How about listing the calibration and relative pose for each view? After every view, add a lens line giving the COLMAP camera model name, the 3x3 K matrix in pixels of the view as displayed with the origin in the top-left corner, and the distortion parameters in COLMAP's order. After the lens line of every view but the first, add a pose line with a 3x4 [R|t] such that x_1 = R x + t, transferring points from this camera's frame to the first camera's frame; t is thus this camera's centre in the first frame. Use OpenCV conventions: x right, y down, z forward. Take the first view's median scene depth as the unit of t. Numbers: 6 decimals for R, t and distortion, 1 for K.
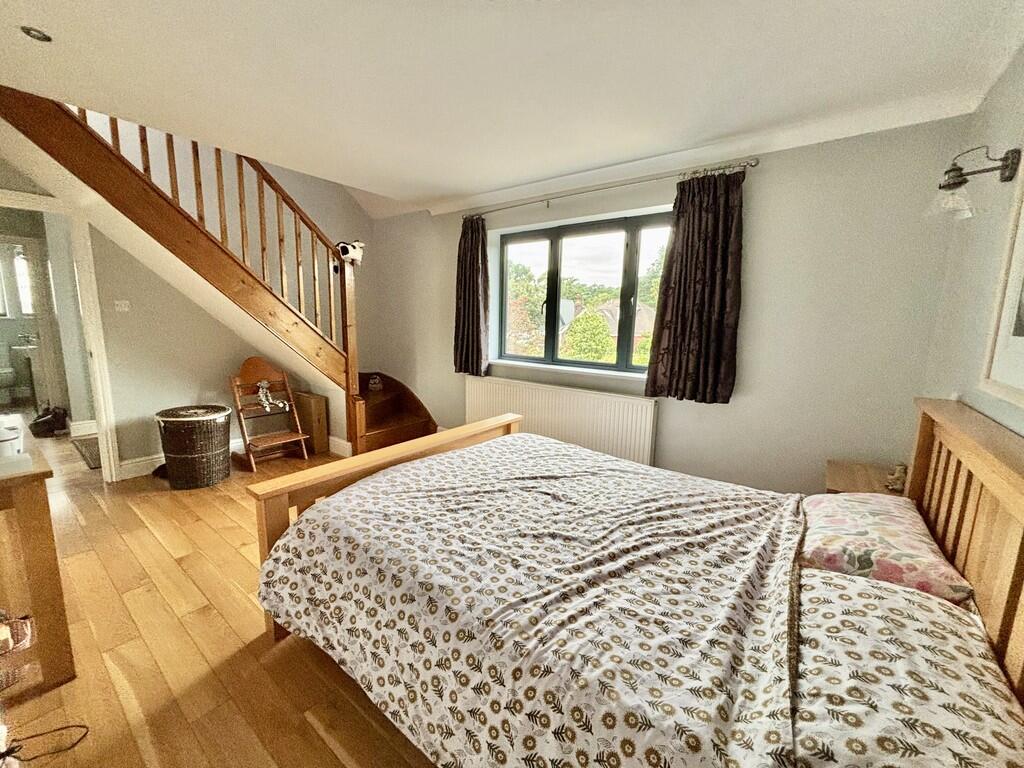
lens RADIAL K [[409.3, 0, 512.0], [0, 409.3, 384.0], [0, 0, 1]] dist [-0.001513, 0.000047]
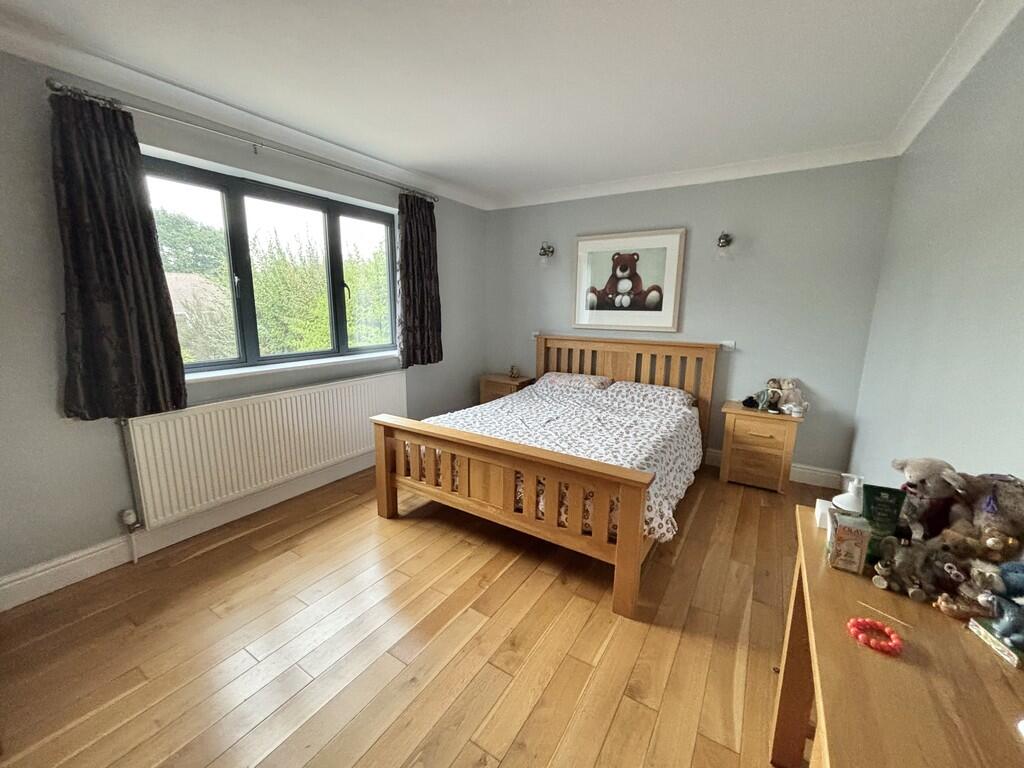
lens RADIAL K [[409.3, 0, 512.0], [0, 409.3, 384.0], [0, 0, 1]] dist [-0.001513, 0.000047]
pose [[-0.083330, -0.210862, 0.973957, -0.855425], [0.144017, 0.964548, 0.221147, -0.144106], [-0.986060, 0.158694, -0.050008, 0.733215]]
